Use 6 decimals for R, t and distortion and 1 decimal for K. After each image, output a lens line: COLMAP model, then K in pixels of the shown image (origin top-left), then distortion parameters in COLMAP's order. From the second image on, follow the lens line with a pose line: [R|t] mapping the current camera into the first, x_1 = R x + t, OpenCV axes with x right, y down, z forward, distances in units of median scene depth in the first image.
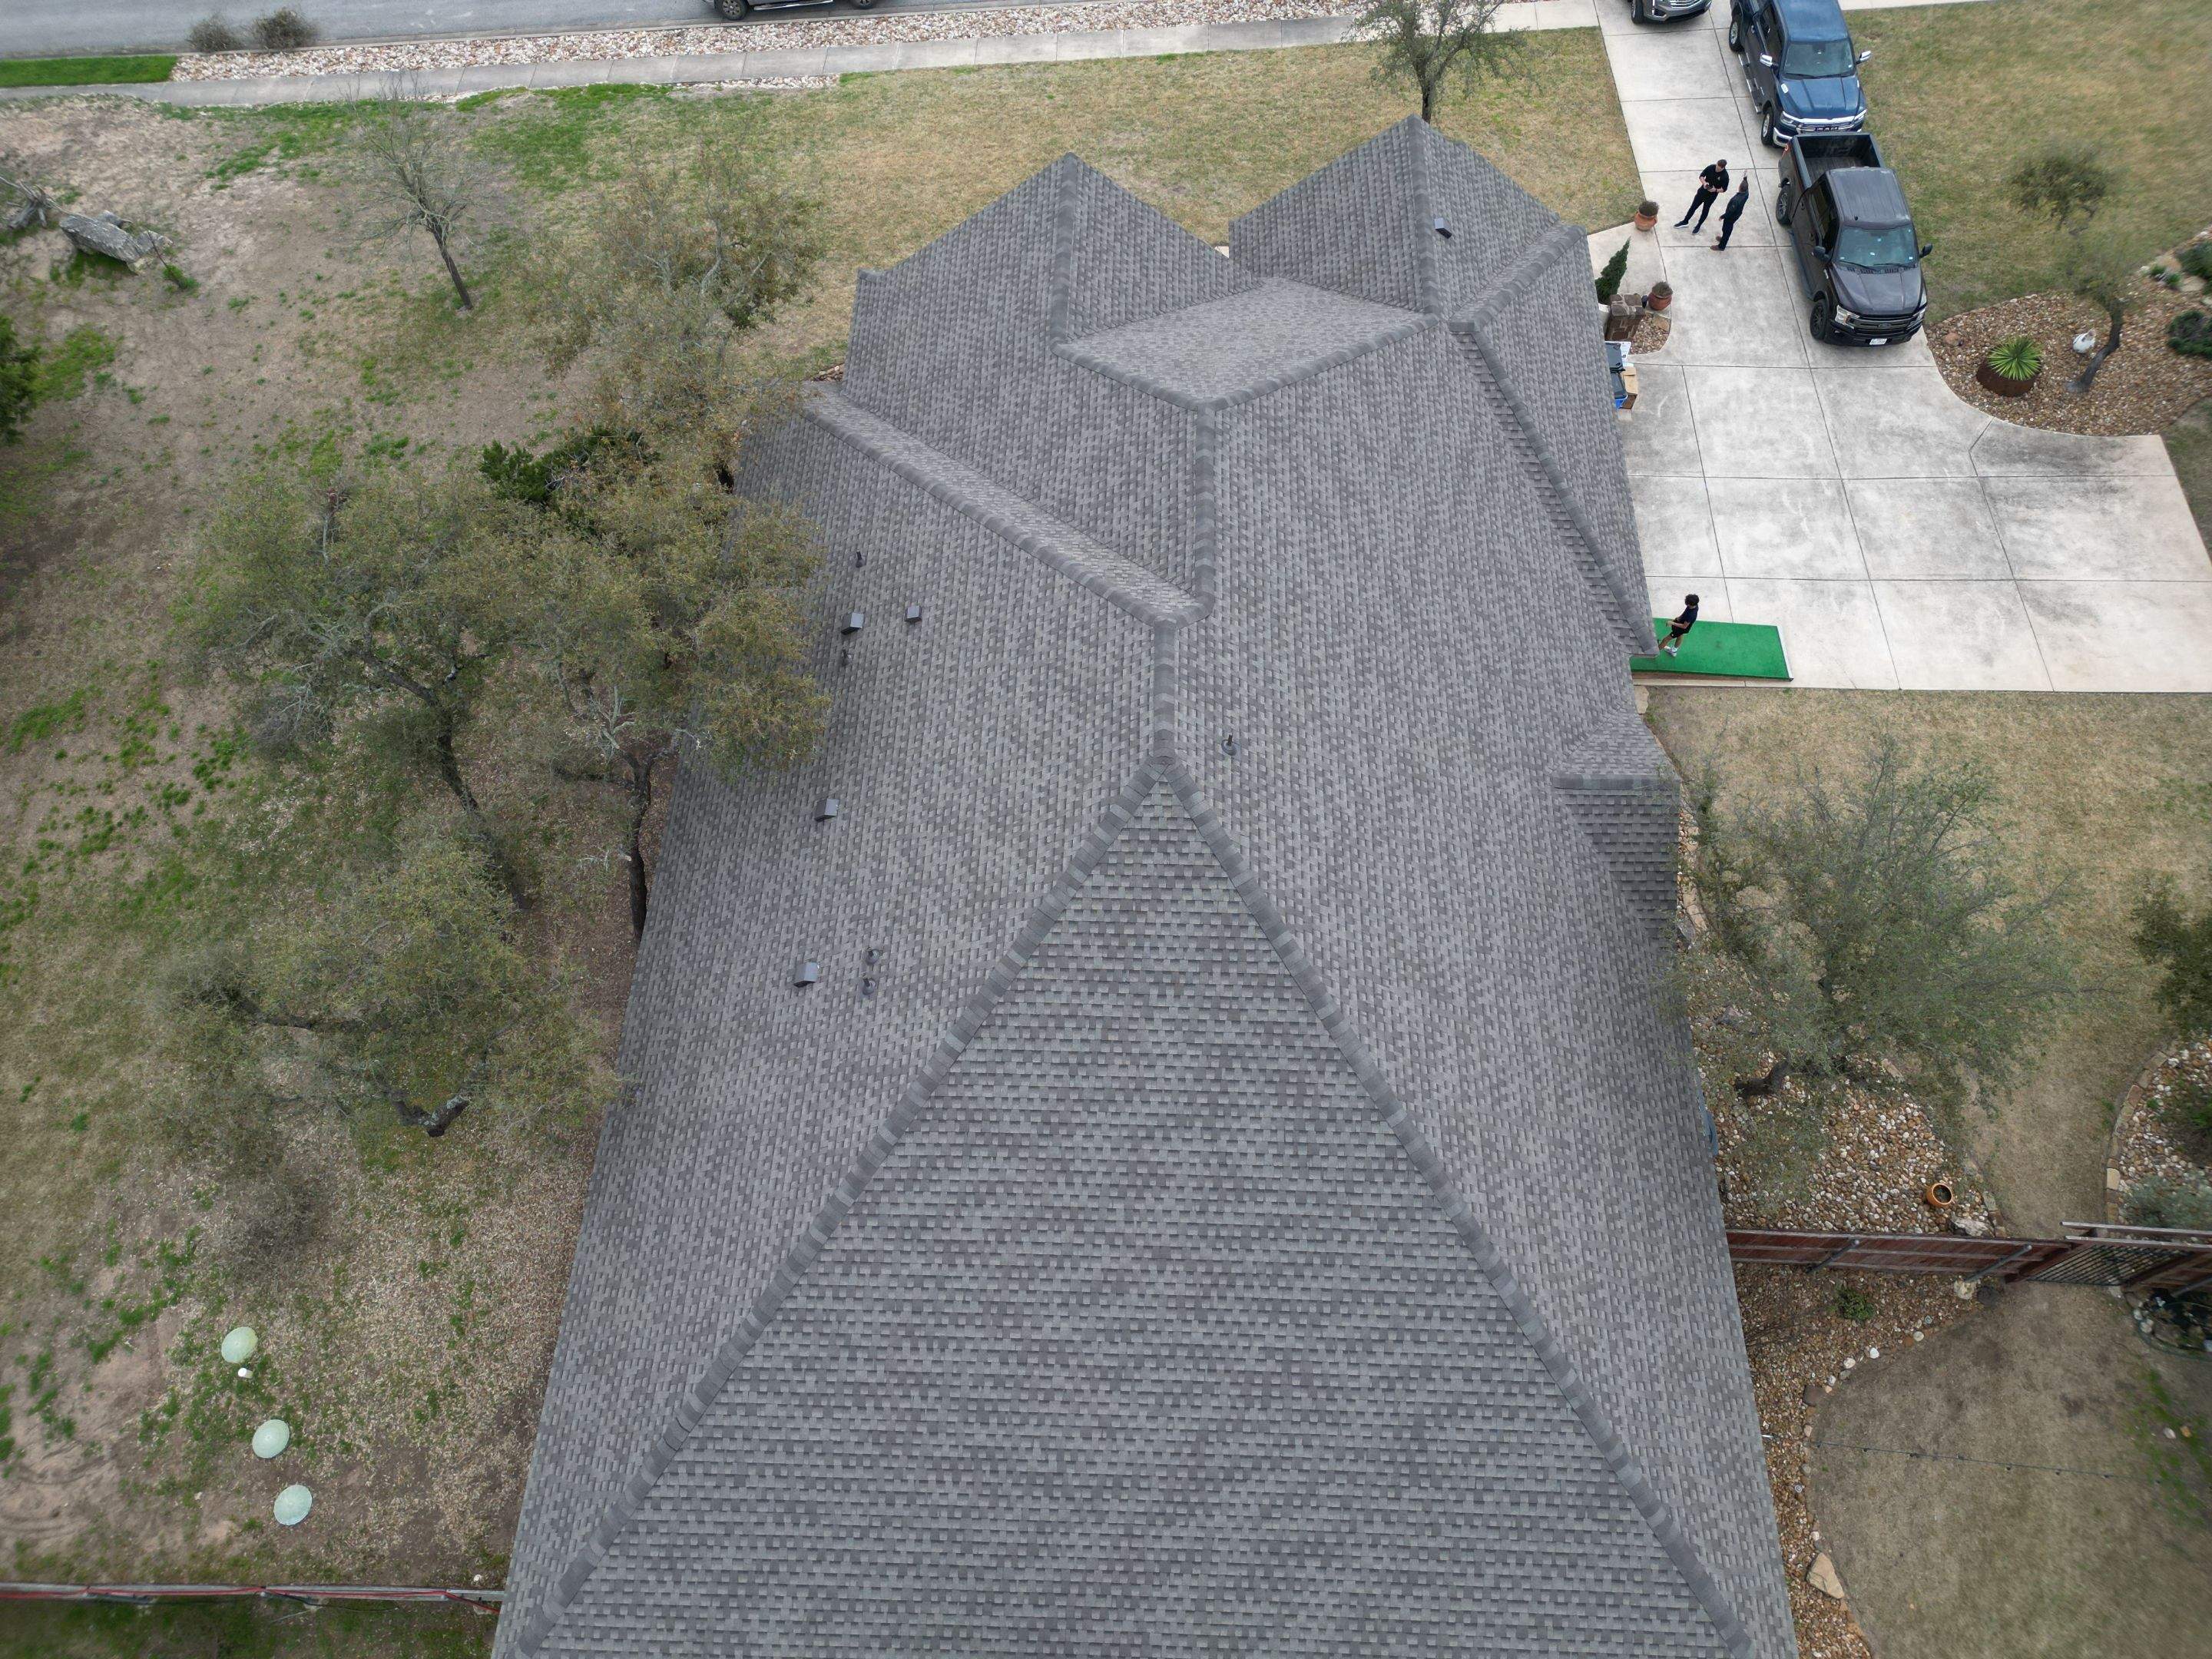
lens RADIAL K [[1558.6, 0, 1101.4], [0, 1558.6, 819.3], [0, 0, 1]] dist [0.078043, -0.095169]
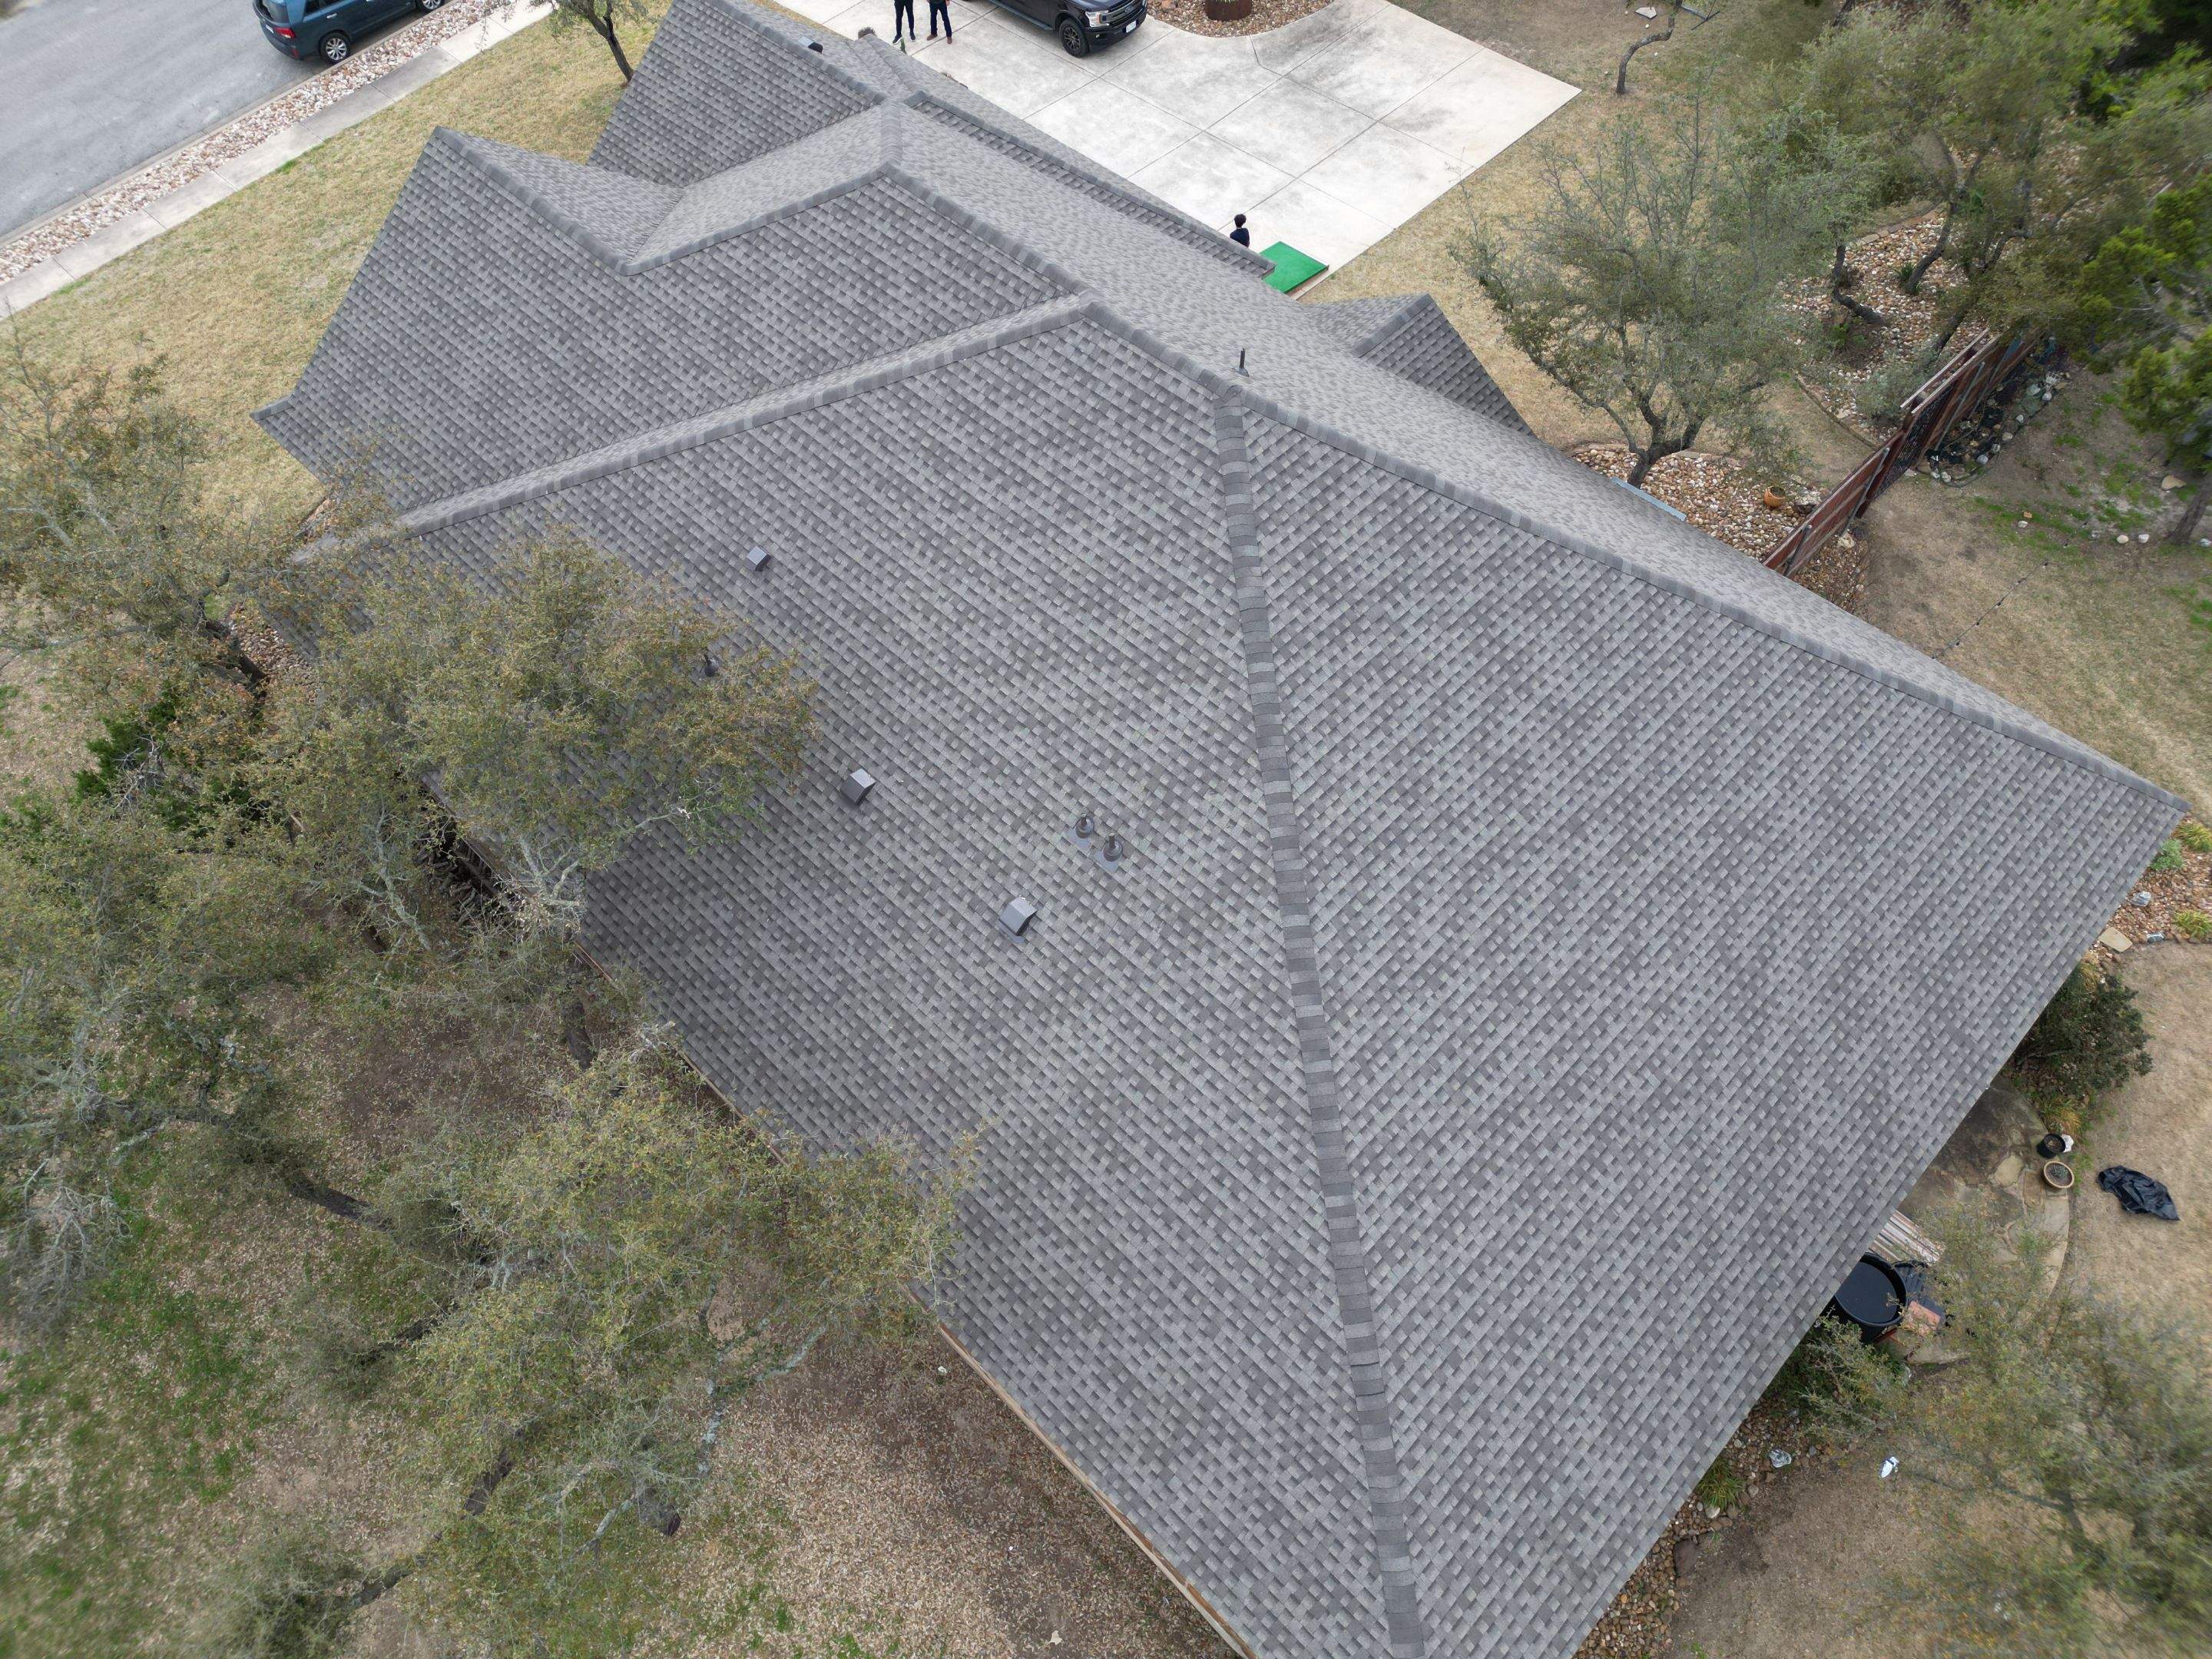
lens RADIAL K [[1525.3, 0, 1102.7], [0, 1525.3, 844.7], [0, 0, 1]] dist [0.086189, -0.082799]
pose [[0.674620, -0.610765, 0.414552, -0.467854], [0.640023, 0.763778, 0.083745, 0.033537], [-0.367774, 0.208827, 0.906164, 0.268581]]
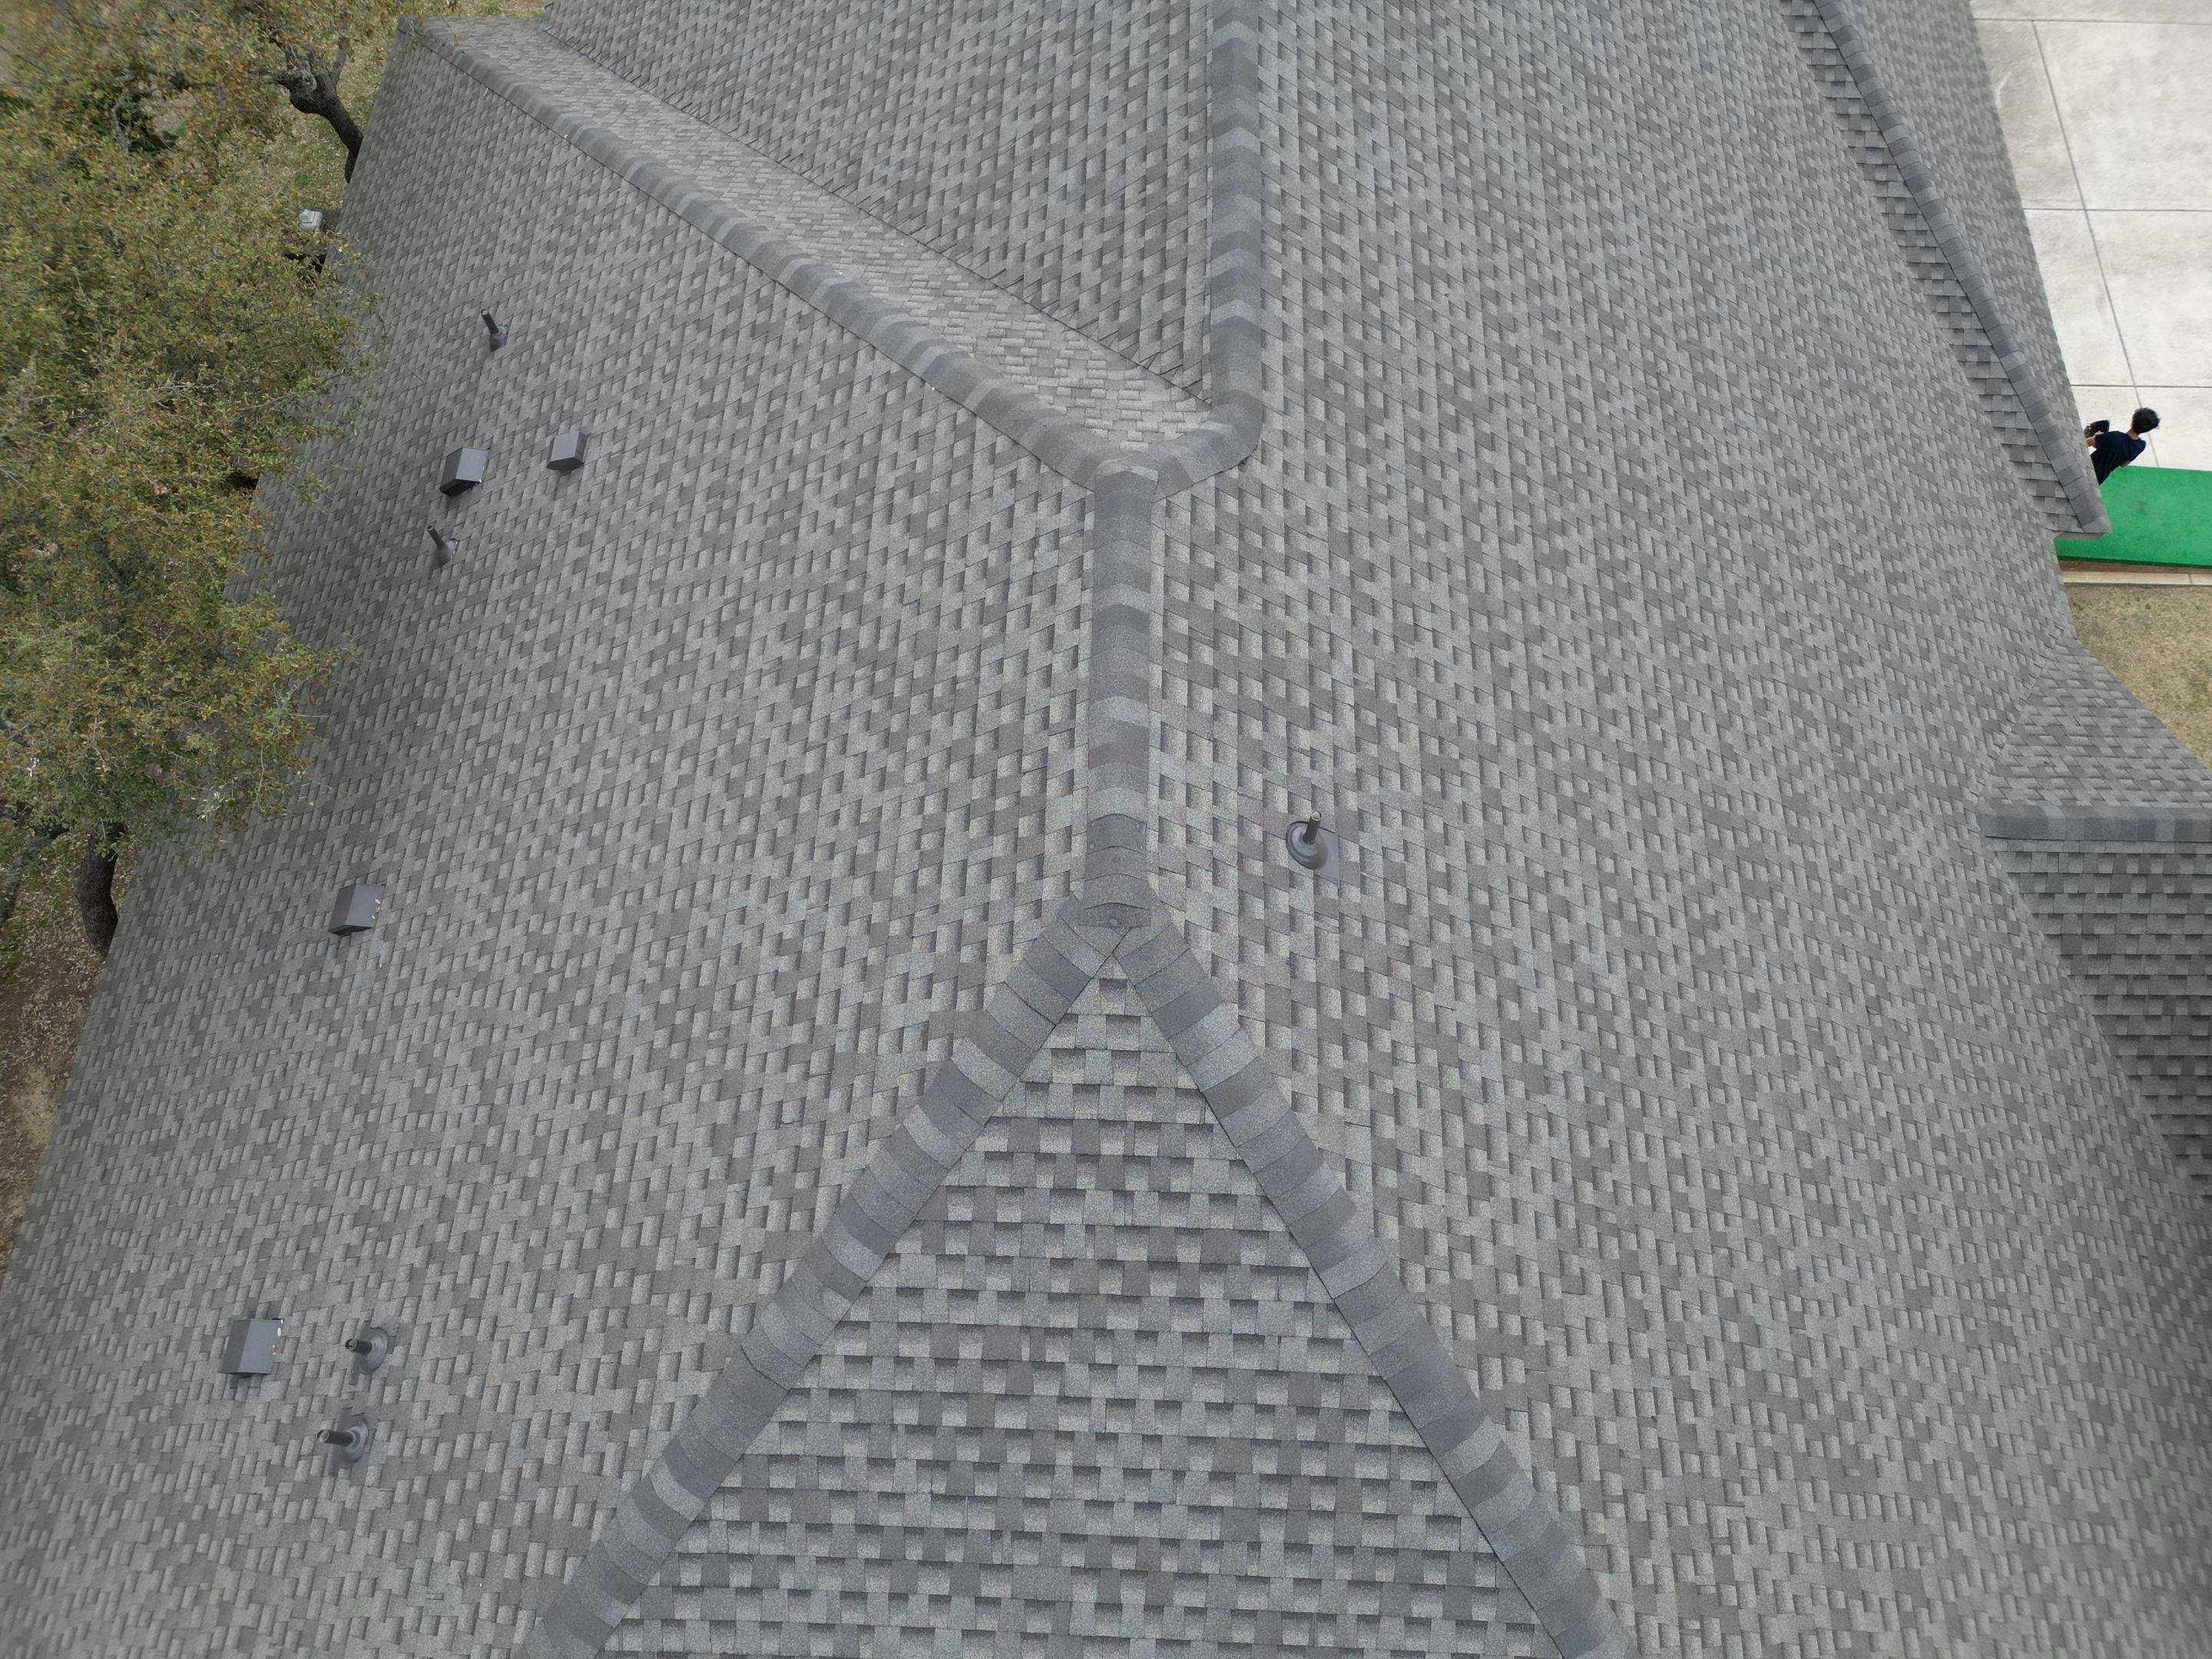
lens RADIAL K [[1543.7, 0, 1102.9], [0, 1543.7, 817.3], [0, 0, 1]] dist [0.082606, -0.091302]
pose [[0.999997, 0.000331, 0.002405, 0.033035], [-0.000567, 0.995133, 0.098541, -0.080286], [-0.002361, -0.098542, 0.995130, 0.613450]]
